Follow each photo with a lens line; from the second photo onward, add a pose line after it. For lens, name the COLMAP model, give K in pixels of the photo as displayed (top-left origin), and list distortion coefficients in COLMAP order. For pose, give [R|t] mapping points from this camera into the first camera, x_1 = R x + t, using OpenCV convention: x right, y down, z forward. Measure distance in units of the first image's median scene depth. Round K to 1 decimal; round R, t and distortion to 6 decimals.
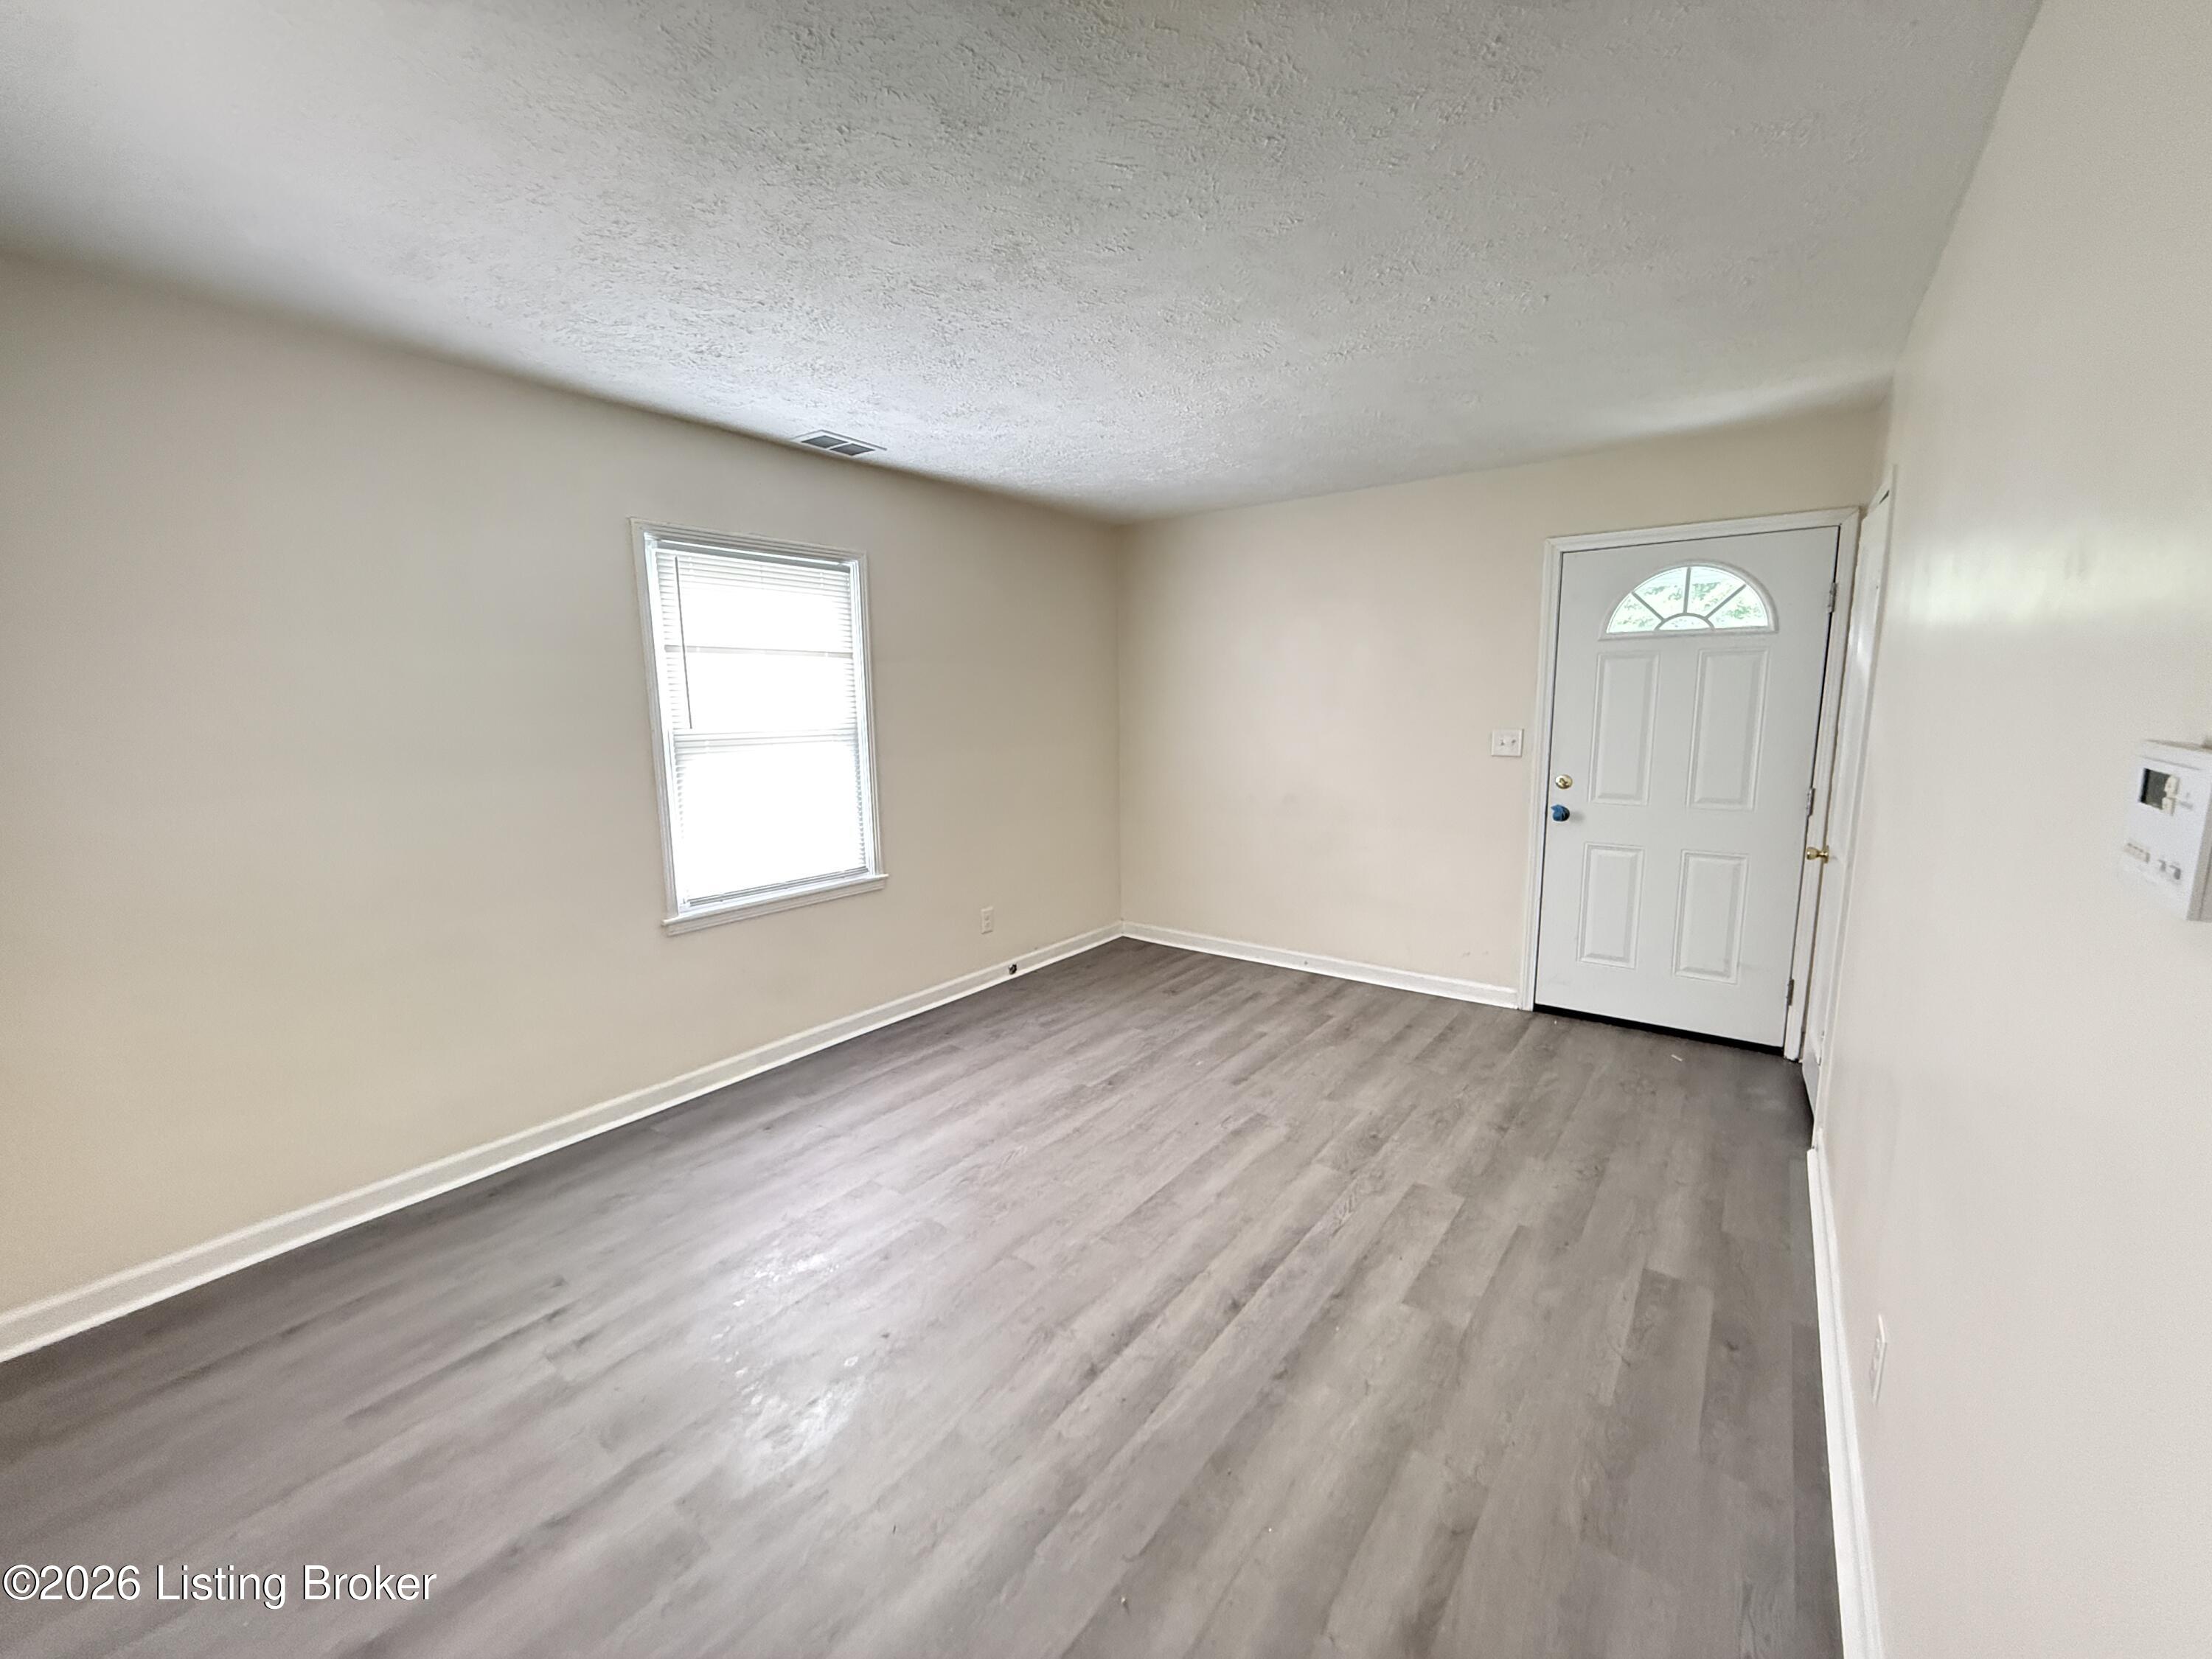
lens RADIAL K [[878.4, 0, 1099.4], [0, 878.4, 828.4], [0, 0, 1]] dist [-0.000513, -0.000199]
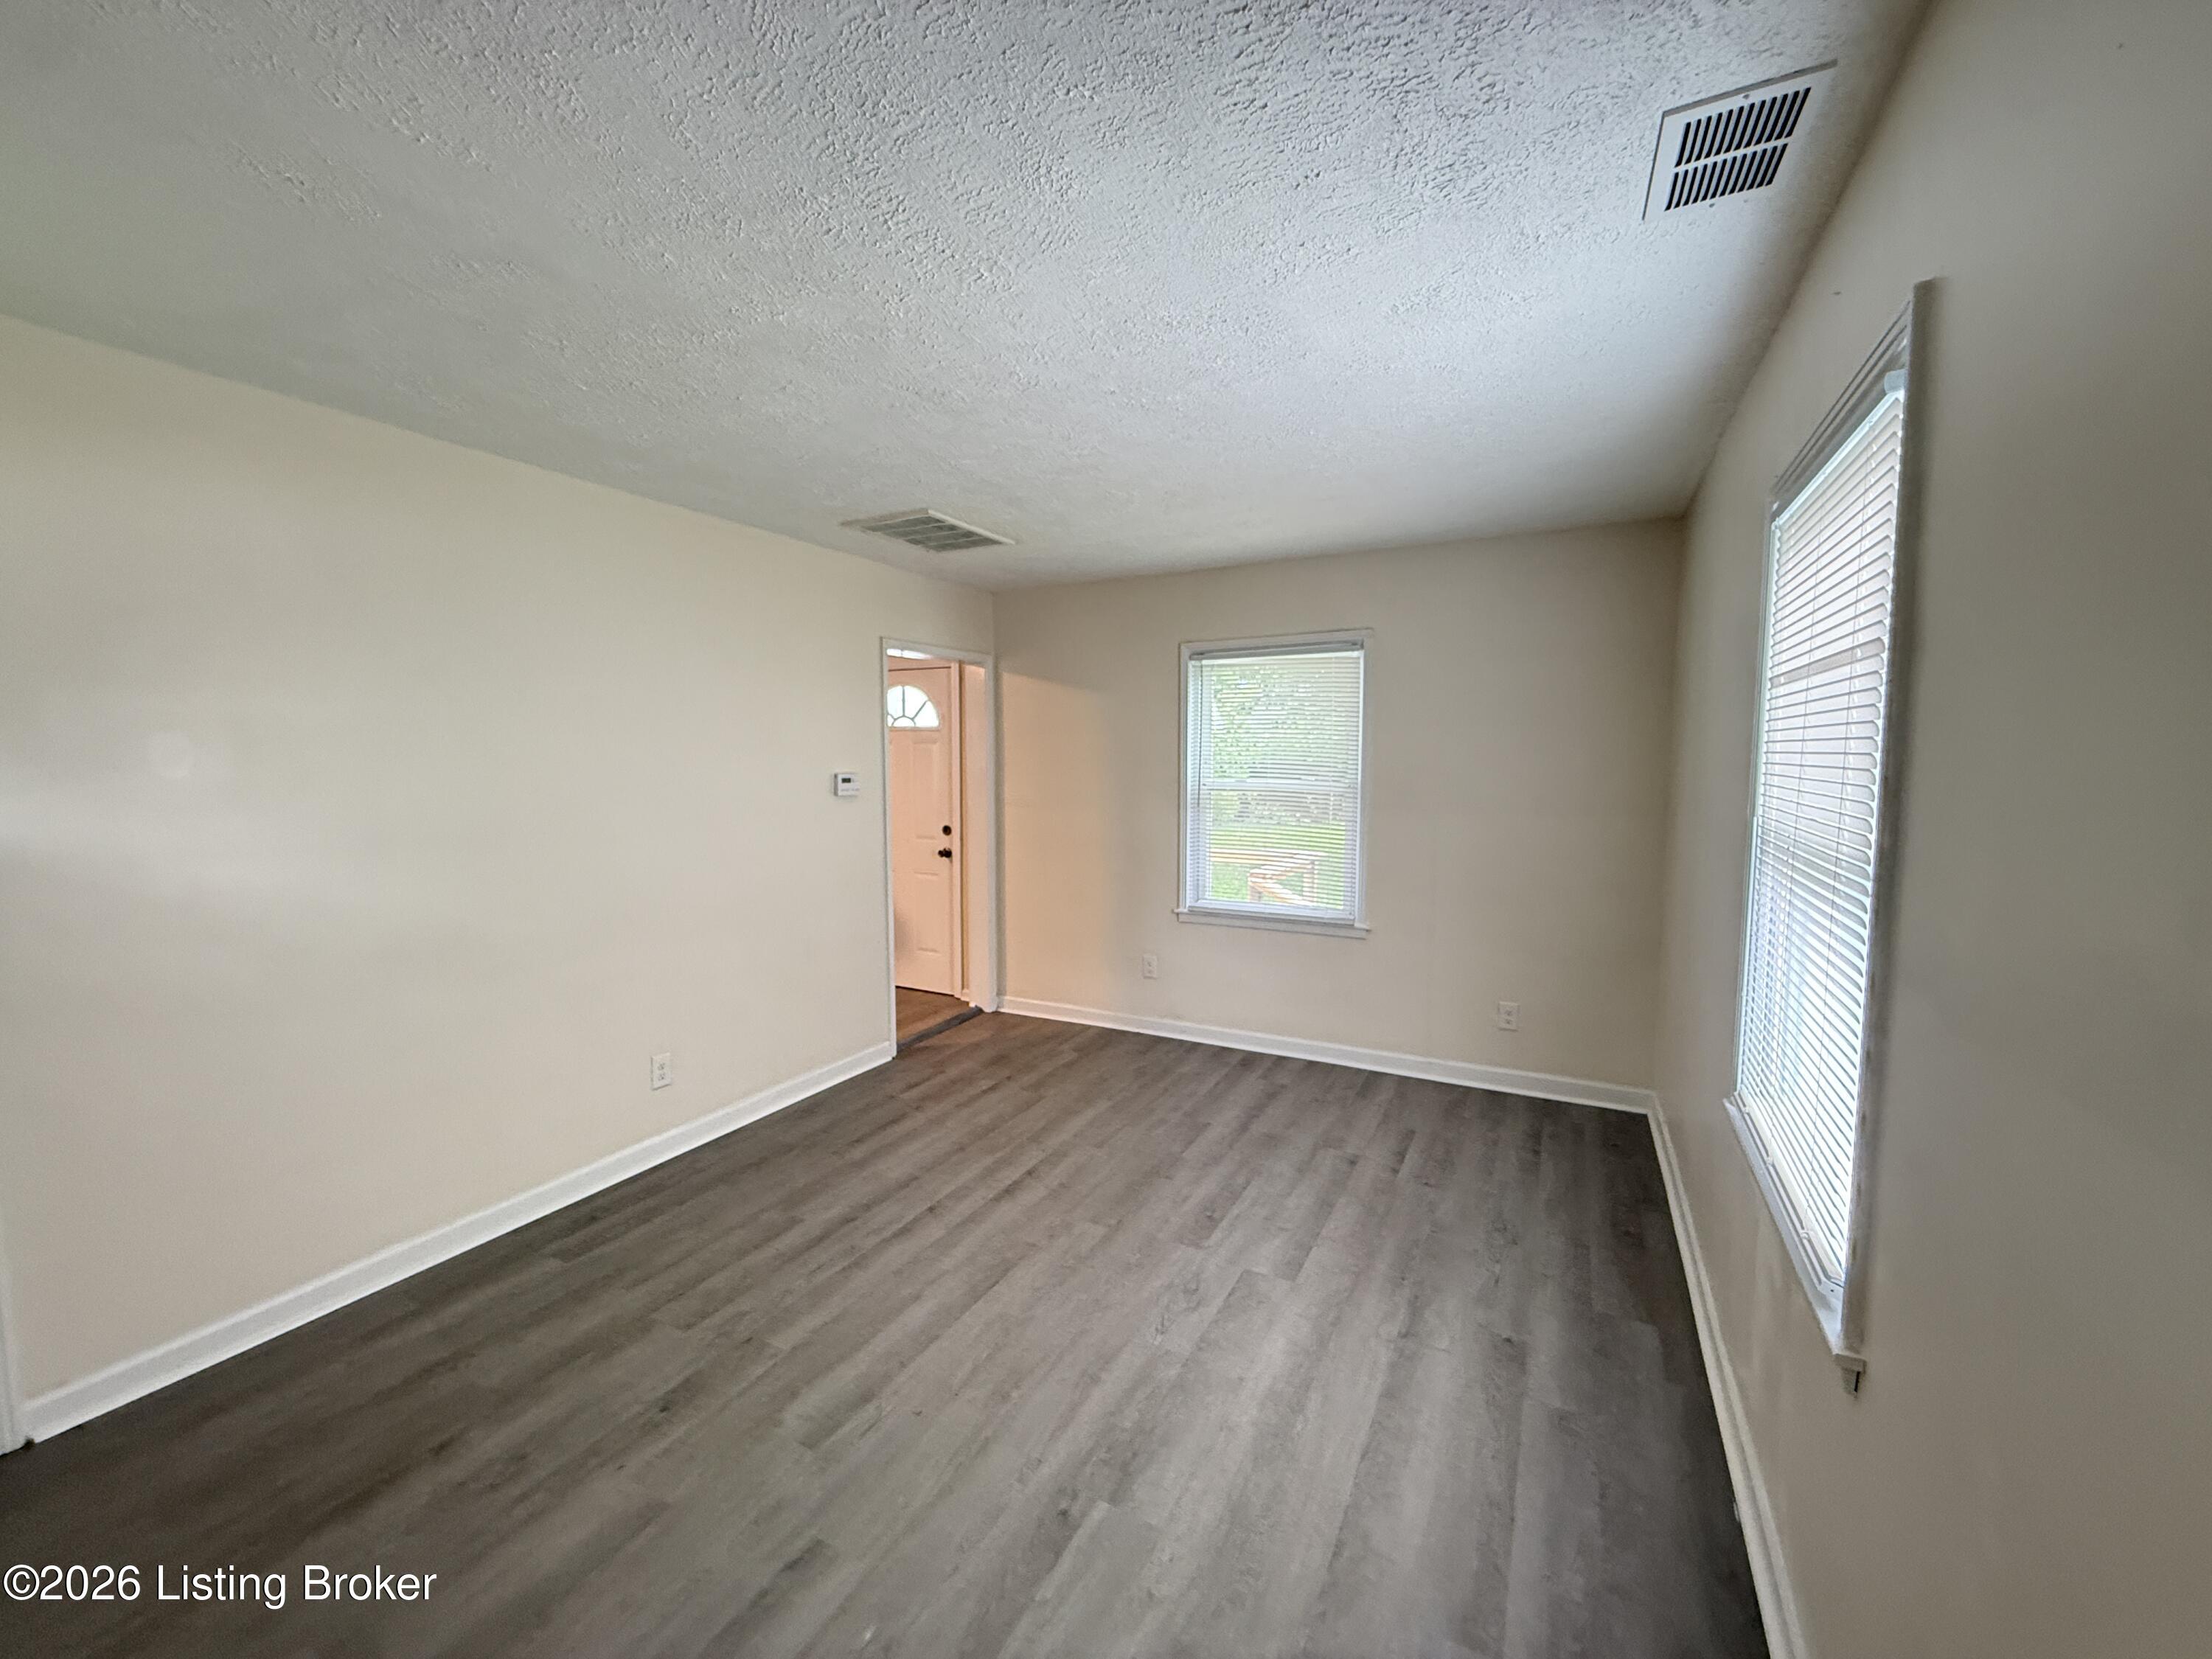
lens RADIAL K [[878.4, 0, 1099.4], [0, 878.4, 828.4], [0, 0, 1]] dist [-0.000513, -0.000199]
pose [[-0.986549, 0.029440, -0.160790, 0.094310], [-0.008541, 0.973021, 0.230561, -0.333740], [0.163240, 0.228833, -0.959681, 2.095290]]
